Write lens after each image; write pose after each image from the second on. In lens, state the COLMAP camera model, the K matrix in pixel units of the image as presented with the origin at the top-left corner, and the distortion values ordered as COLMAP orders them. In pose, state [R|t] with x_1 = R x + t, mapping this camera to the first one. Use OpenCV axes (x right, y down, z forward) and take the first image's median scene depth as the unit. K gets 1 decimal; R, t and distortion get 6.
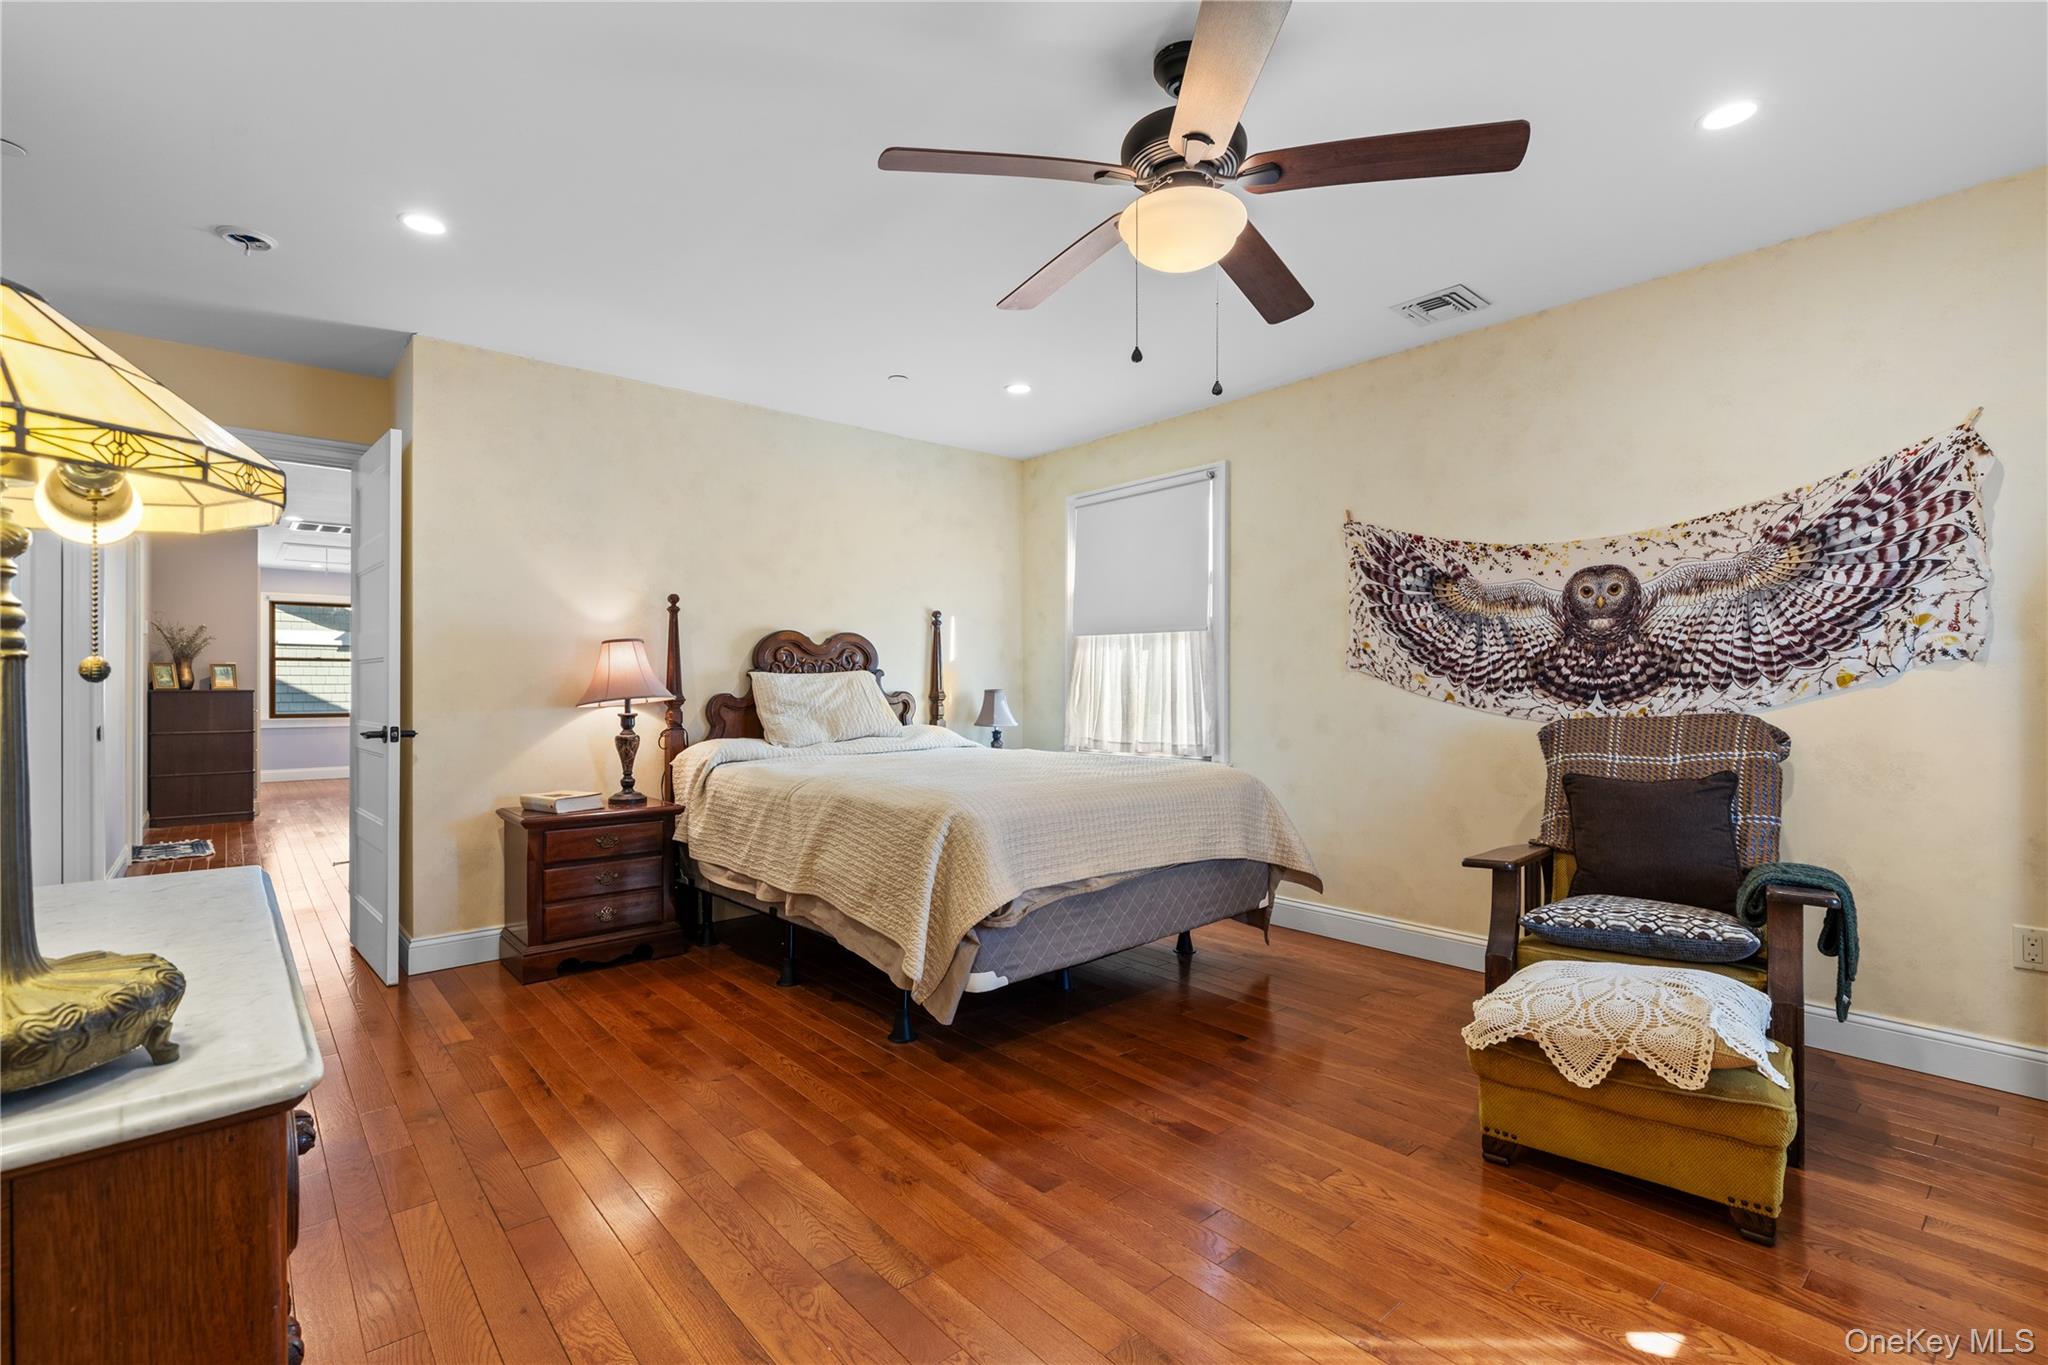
lens RADIAL K [[918.7, 0, 1006.1], [0, 918.7, 683.5], [0, 0, 1]] dist [0.004611, -0.000073]
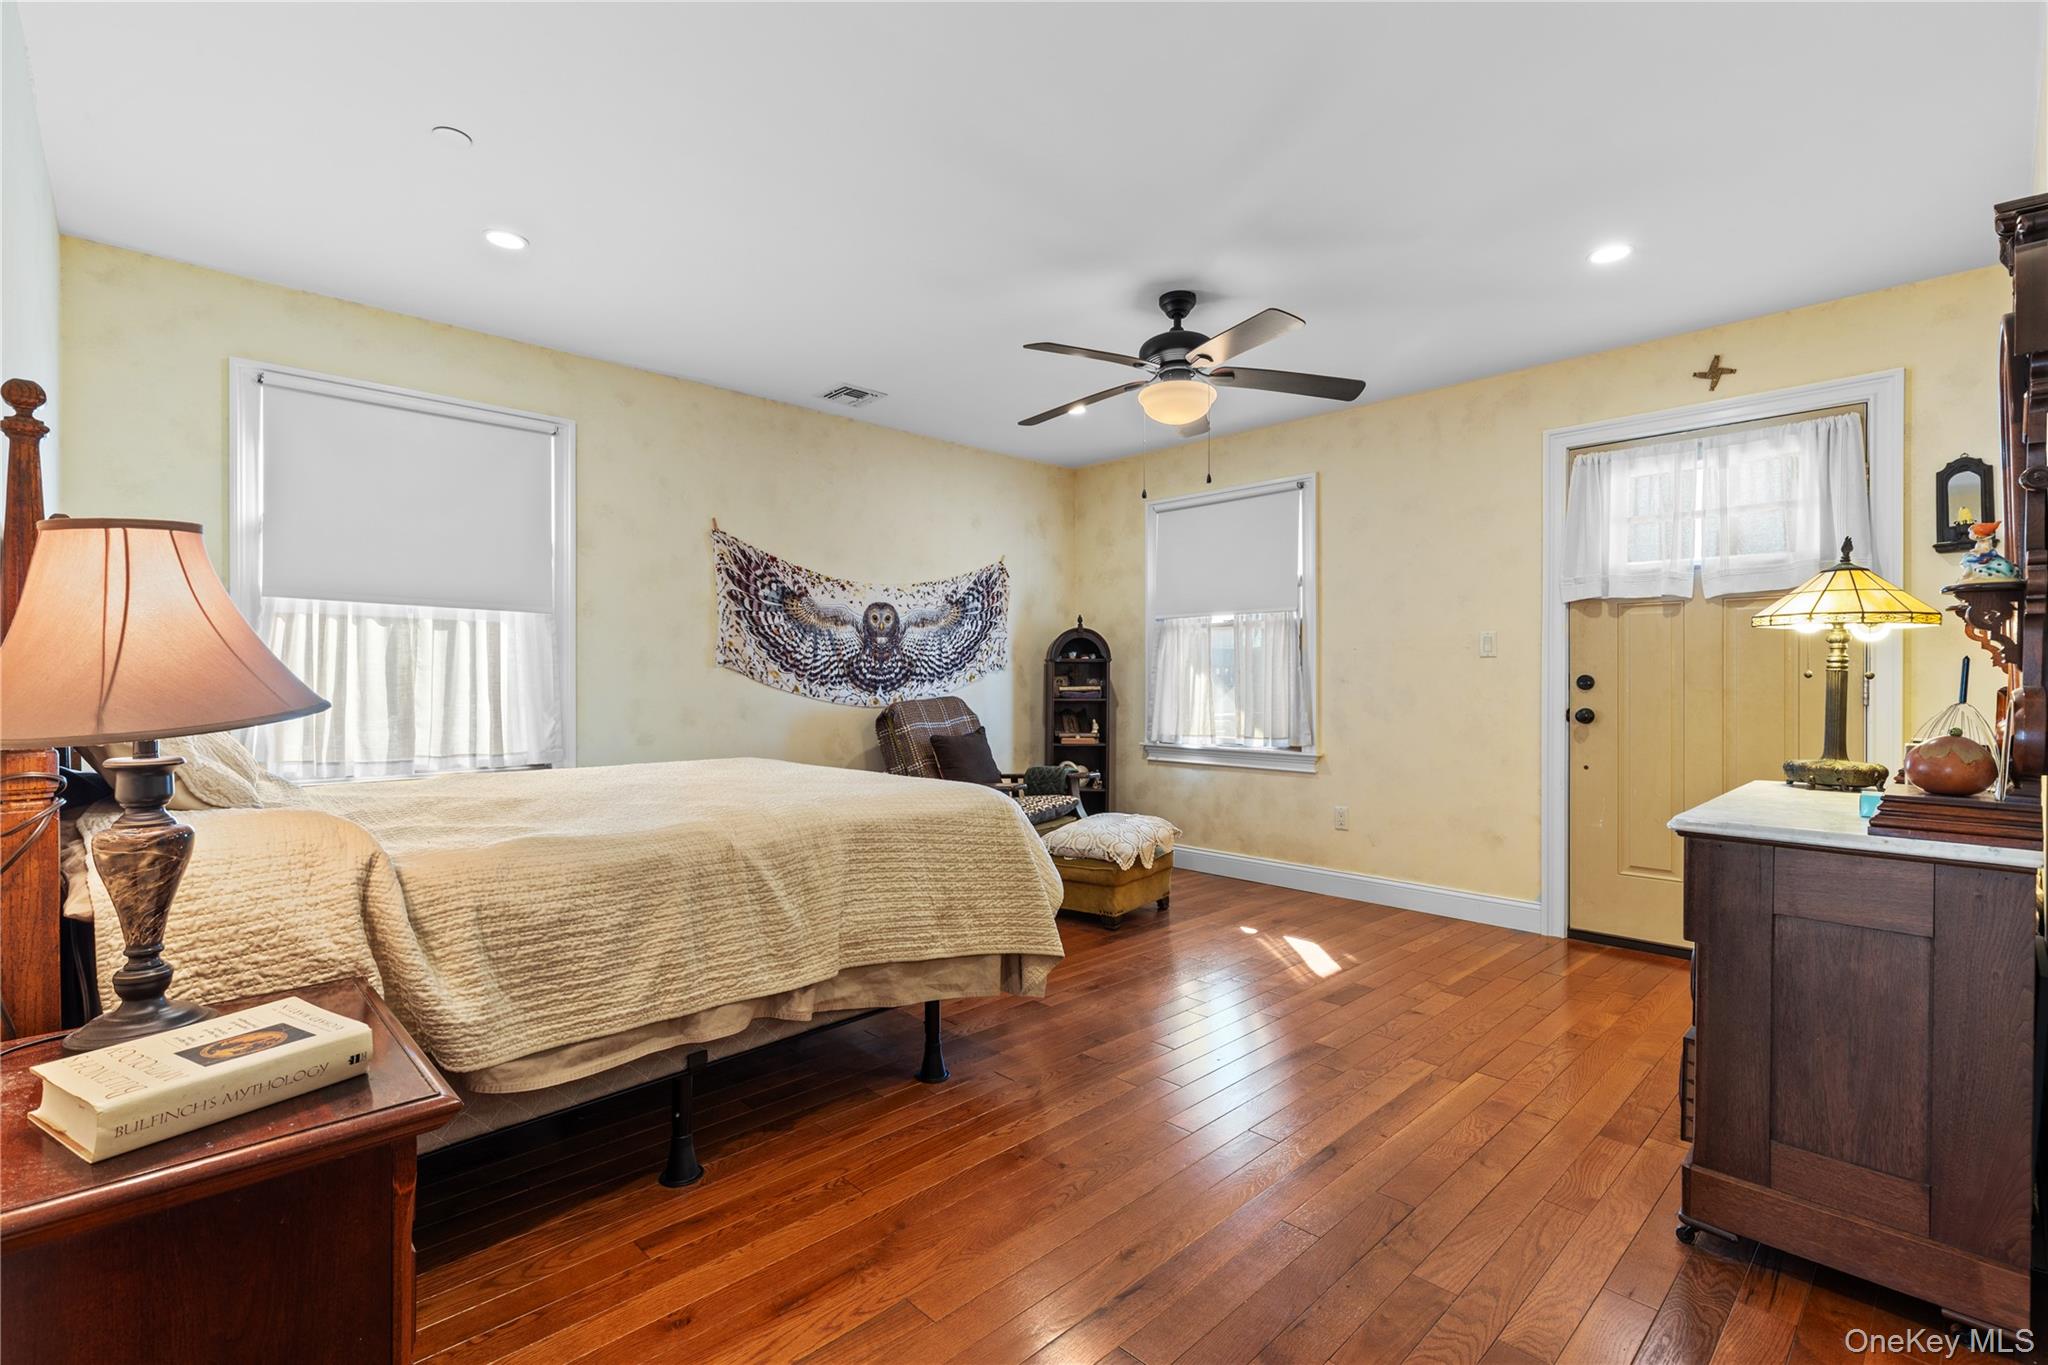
lens RADIAL K [[918.7, 0, 1004.6], [0, 918.7, 682.9], [0, 0, 1]] dist [0.004611, -0.000073]
pose [[-0.055771, 0.000929, 0.998443, -0.827594], [-0.003682, 0.999993, -0.001136, 0.006490], [-0.998437, -0.003740, -0.055767, 0.811818]]
